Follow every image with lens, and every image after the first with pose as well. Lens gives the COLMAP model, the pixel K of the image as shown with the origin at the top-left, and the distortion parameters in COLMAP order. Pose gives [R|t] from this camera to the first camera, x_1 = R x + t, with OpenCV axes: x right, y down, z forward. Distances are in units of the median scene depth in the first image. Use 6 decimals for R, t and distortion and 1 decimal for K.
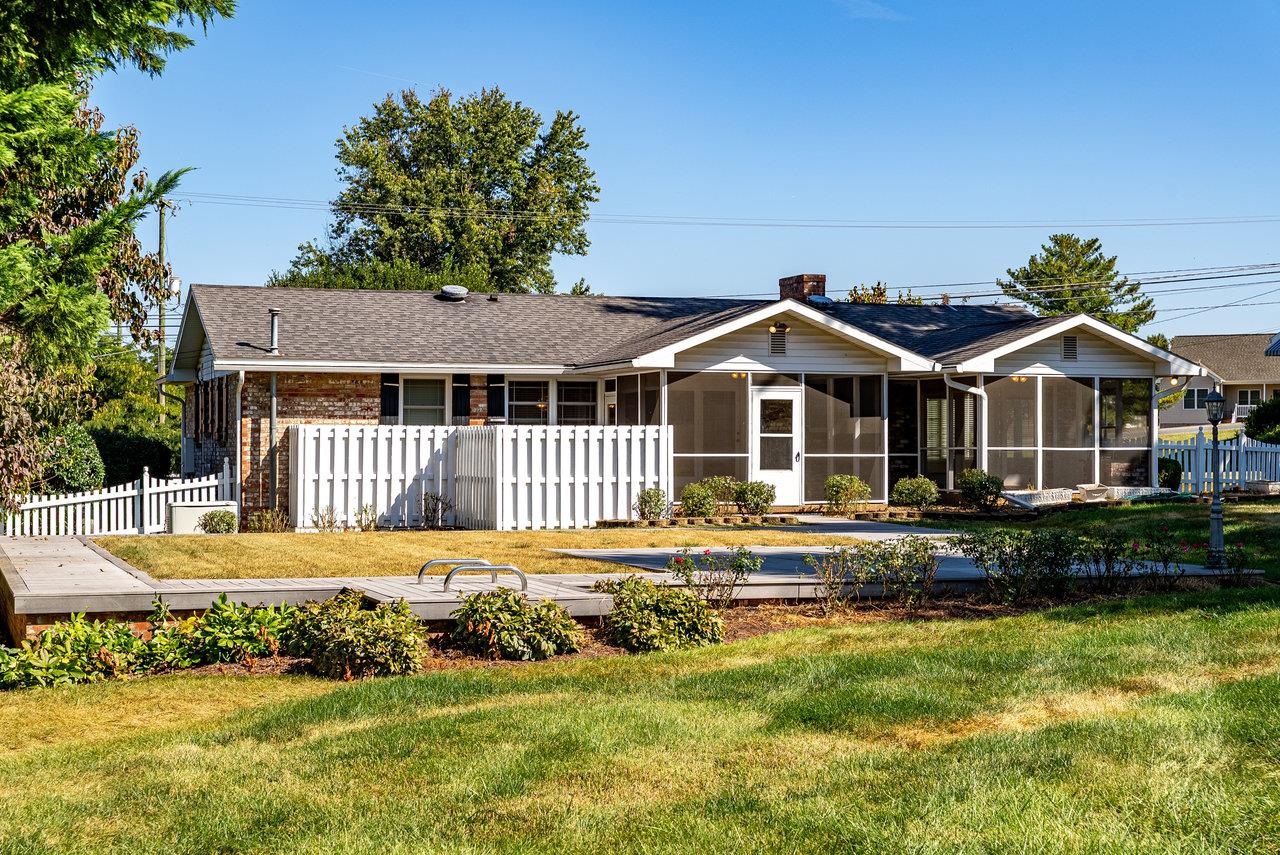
lens RADIAL K [[2096.9, 0, 640.0], [0, 2096.9, 427.5], [0, 0, 1]] dist [0.021356, 0.024464]
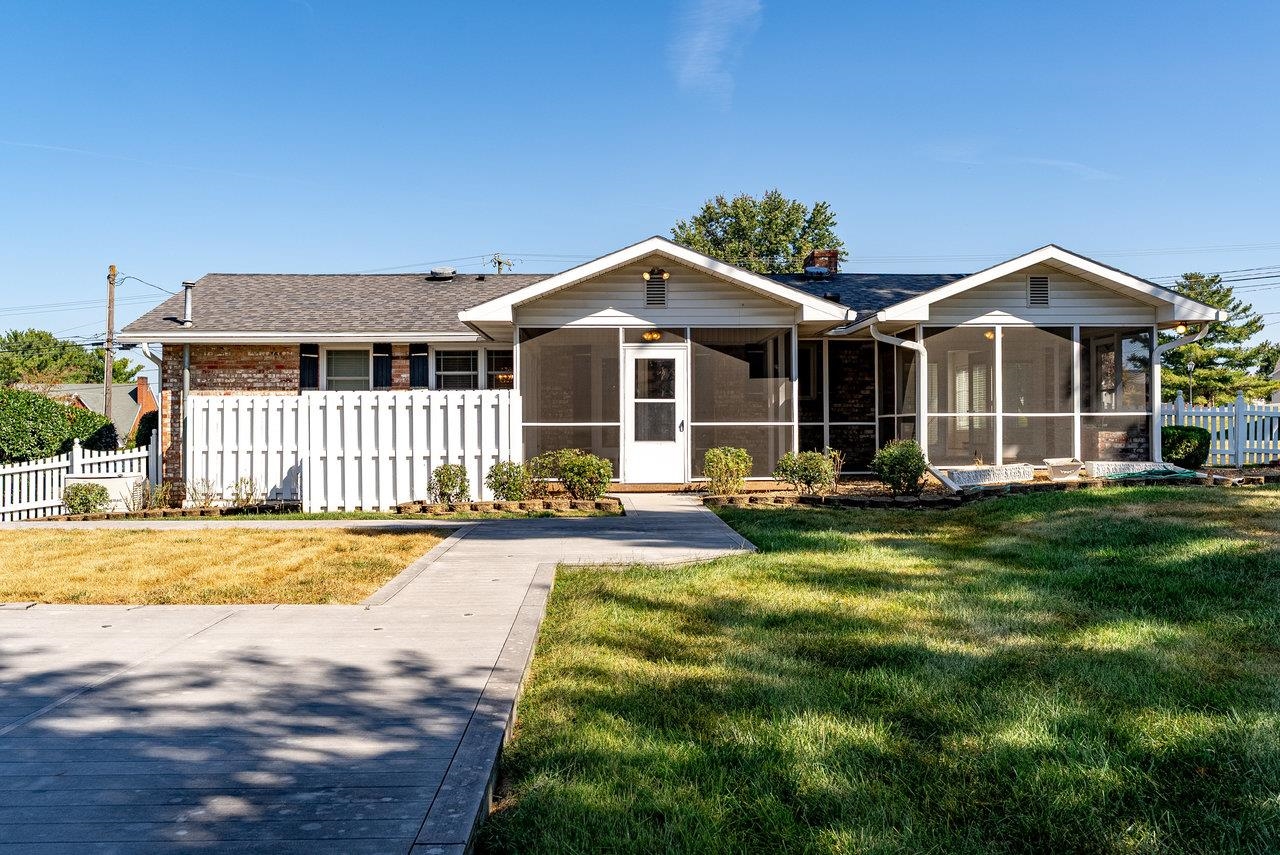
lens RADIAL K [[1082.3, 0, 640.0], [0, 1082.3, 427.5], [0, 0, 1]] dist [0.001165, -0.002028]
pose [[0.954924, -0.004502, -0.296817, 0.189020], [0.007406, 0.999935, 0.008659, 0.010734], [0.296759, -0.010467, 0.954895, 0.575158]]
